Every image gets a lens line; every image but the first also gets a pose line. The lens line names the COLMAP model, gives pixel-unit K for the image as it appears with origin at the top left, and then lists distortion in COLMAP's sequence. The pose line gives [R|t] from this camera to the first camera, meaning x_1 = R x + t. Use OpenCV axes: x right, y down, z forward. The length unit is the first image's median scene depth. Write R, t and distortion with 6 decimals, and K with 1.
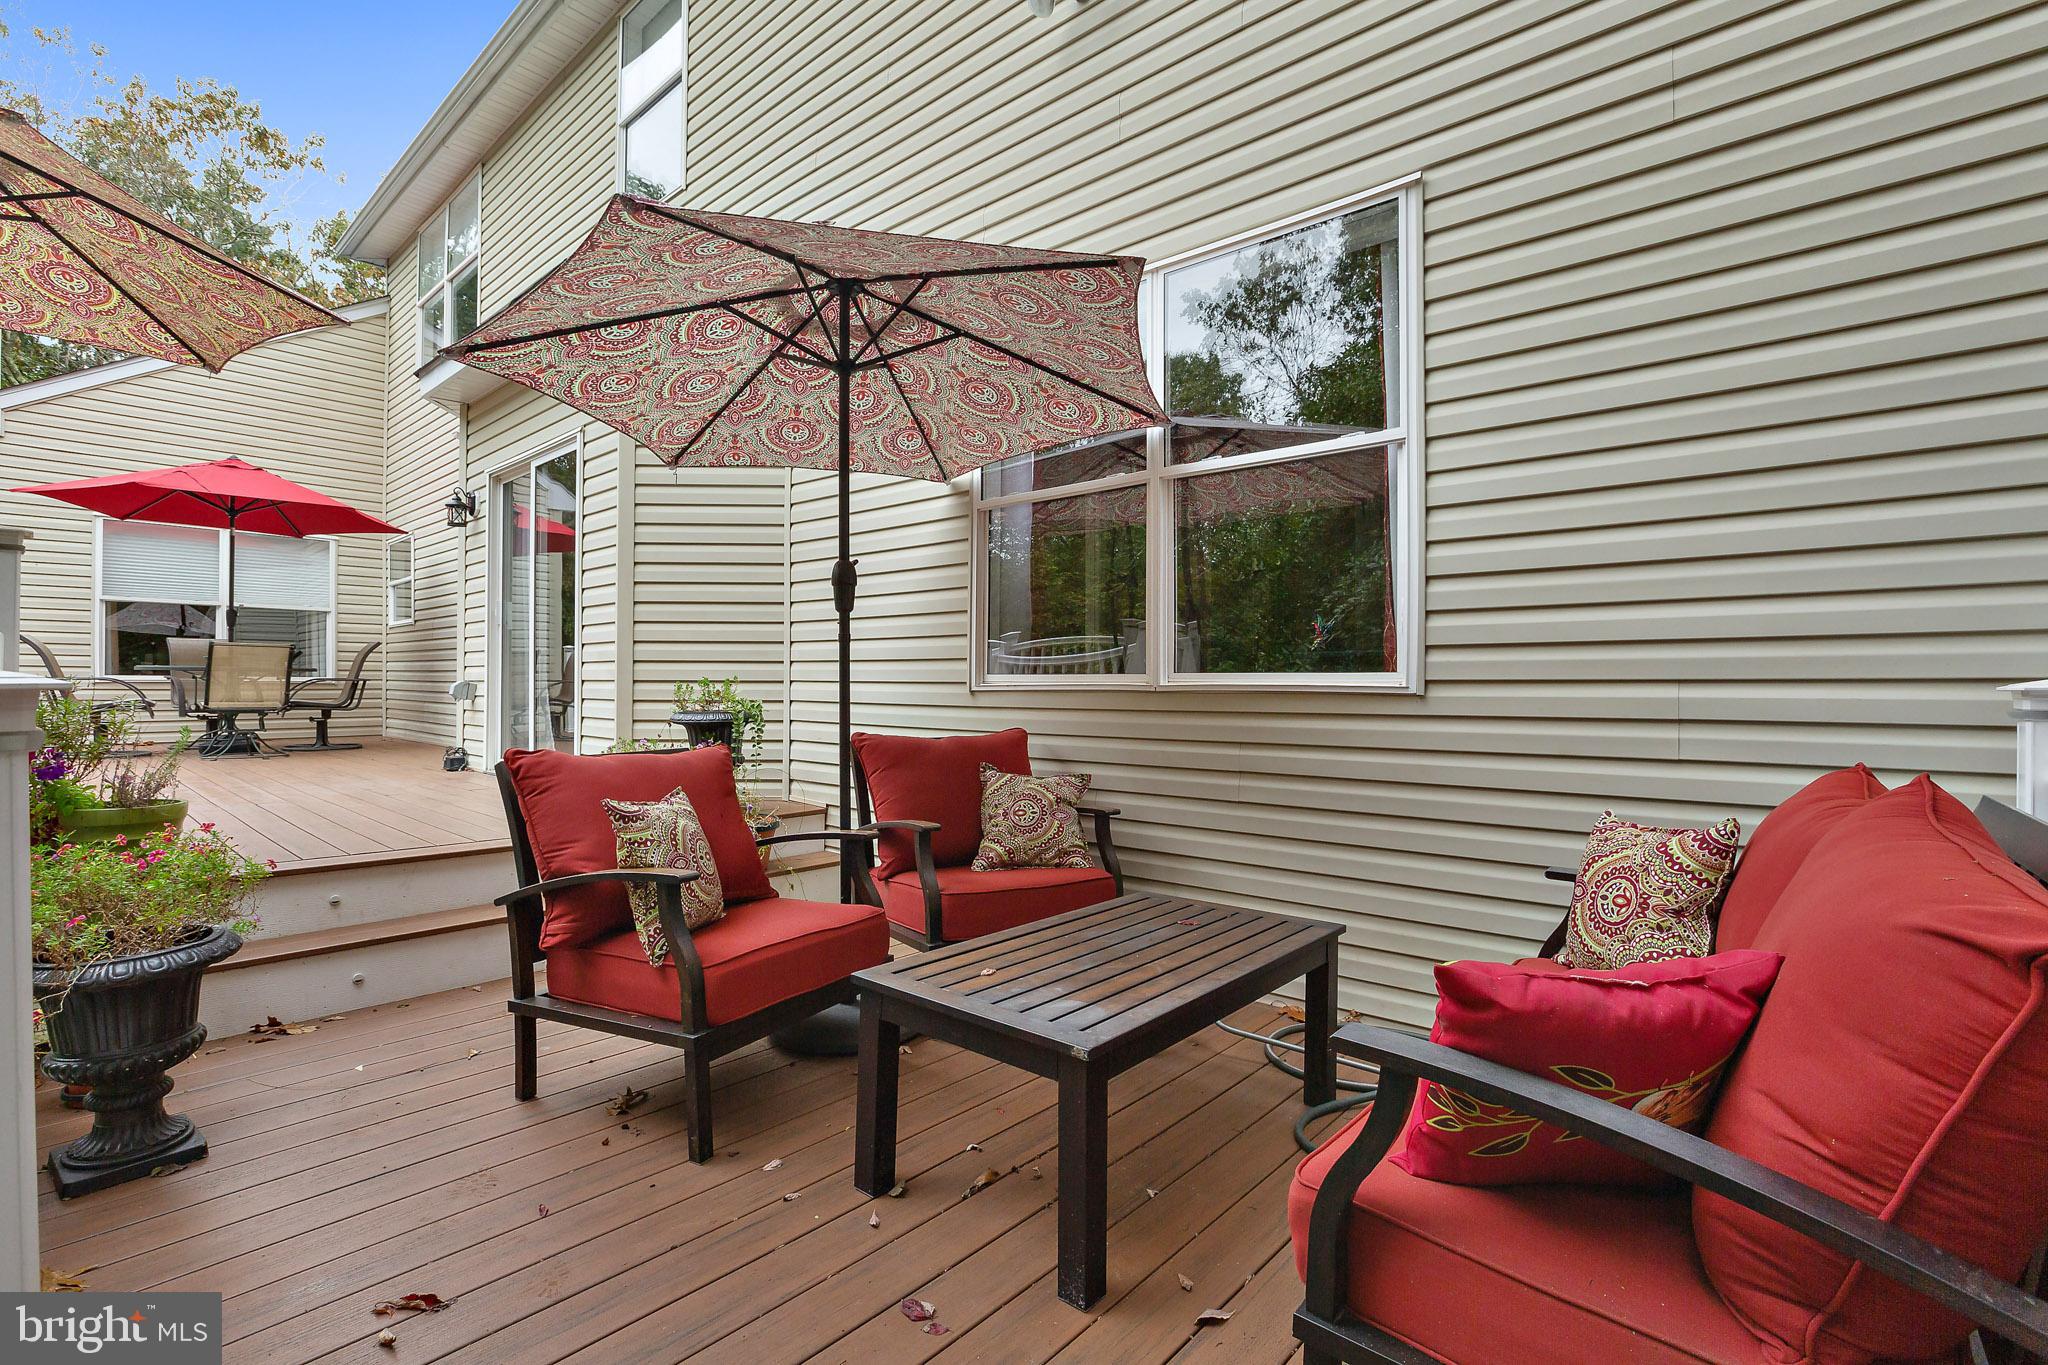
lens RADIAL K [[934.8, 0, 1013.4], [0, 934.8, 682.9], [0, 0, 1]] dist [-0.011371, 0.000575]
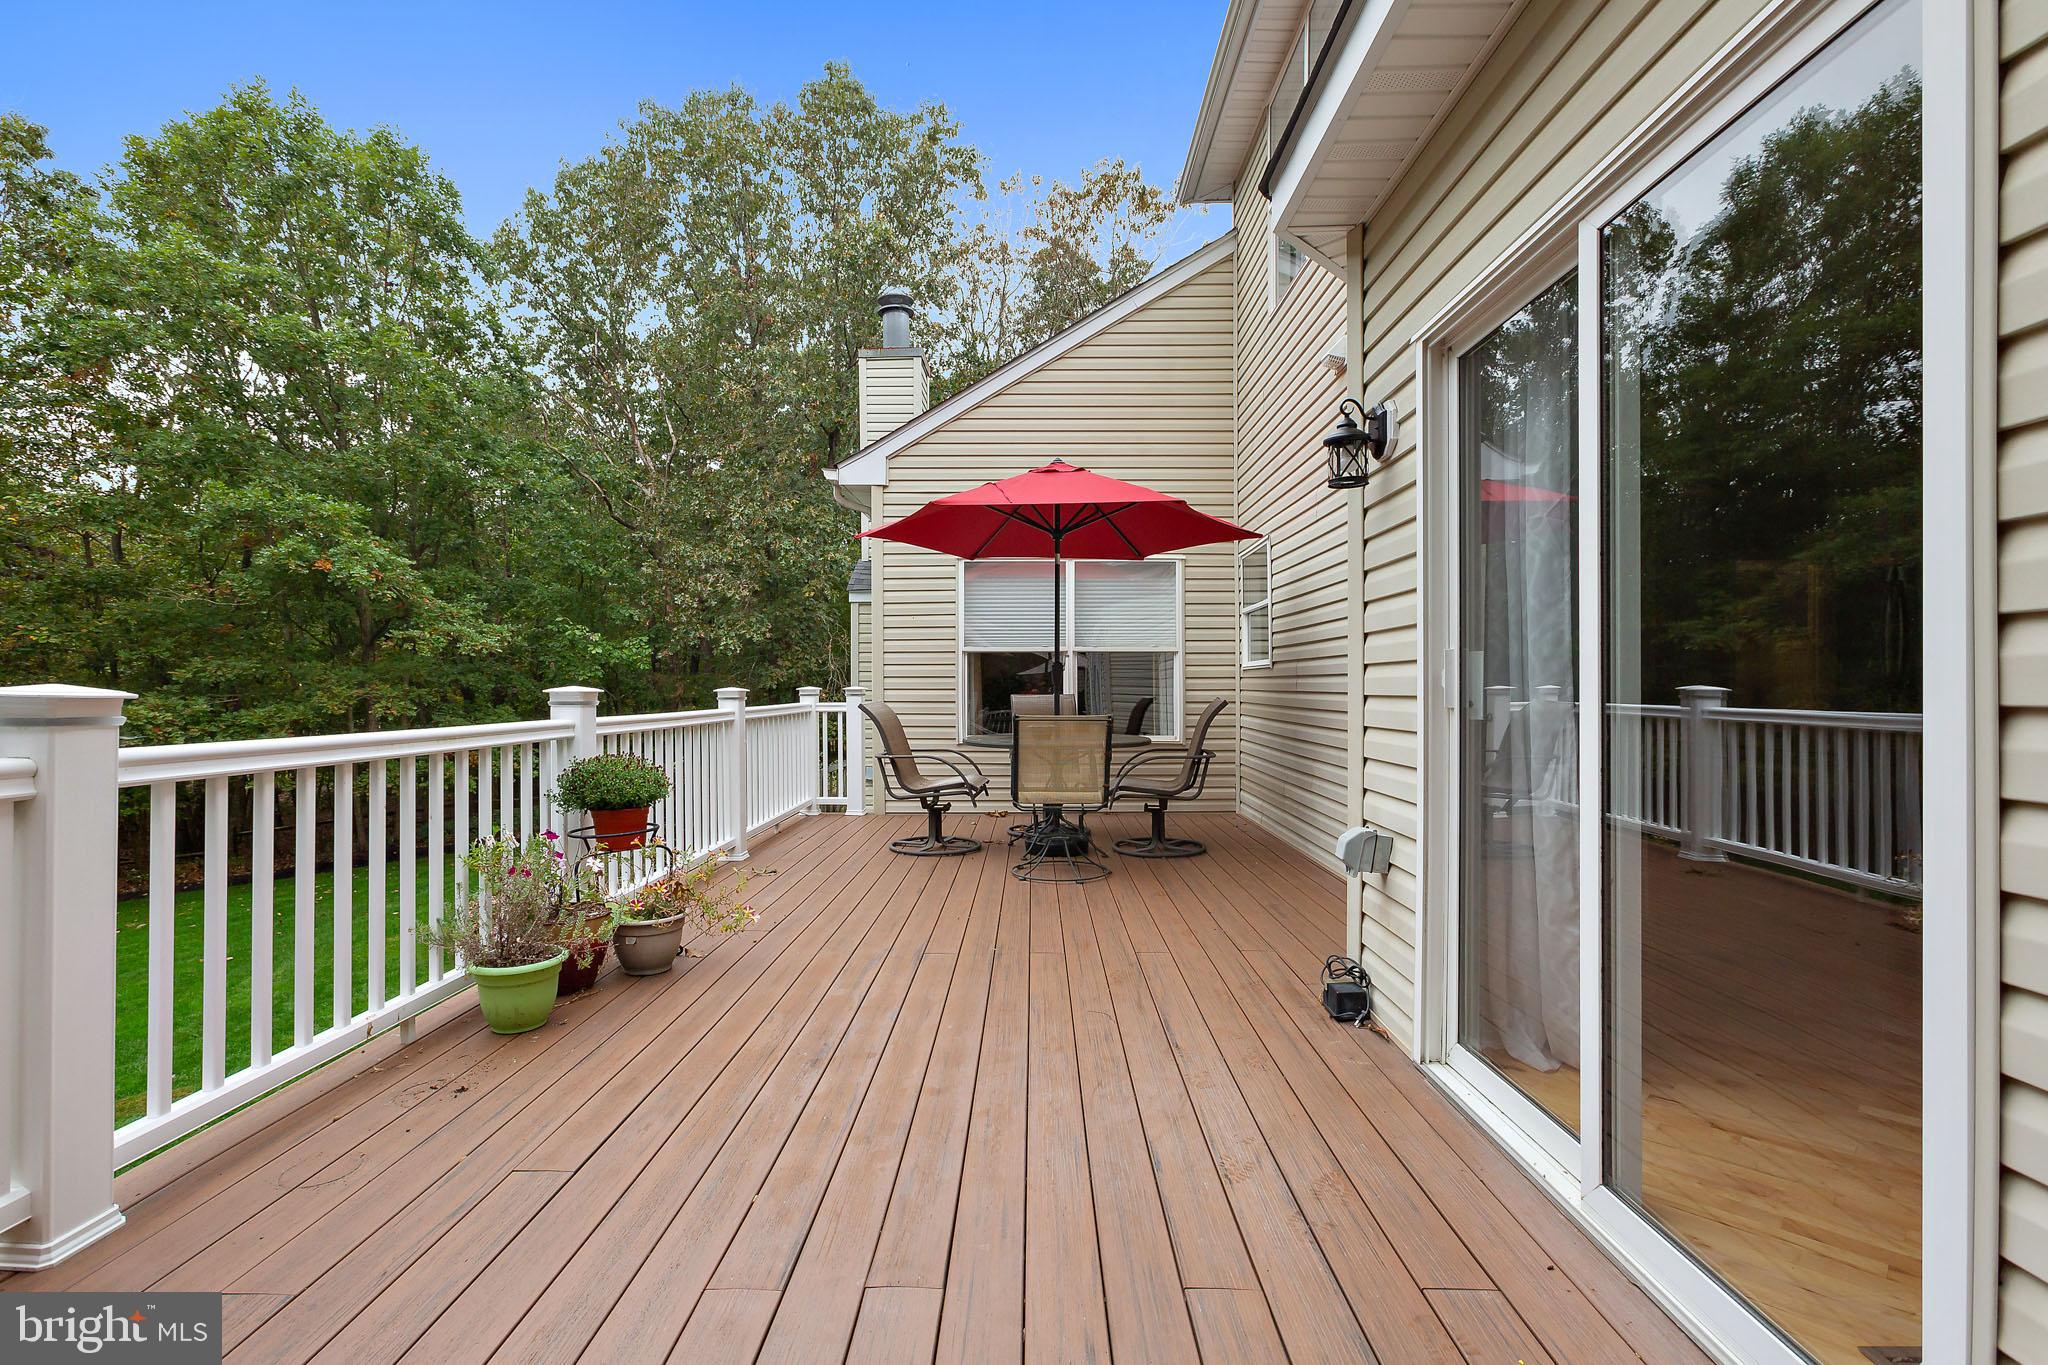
lens RADIAL K [[934.8, 0, 1017.0], [0, 934.8, 680.7], [0, 0, 1]] dist [-0.011371, 0.000575]
pose [[0.665678, -0.011485, -0.746151, -0.282979], [0.007098, 0.999934, -0.009059, -0.054665], [0.746205, 0.000734, 0.665715, 0.445019]]
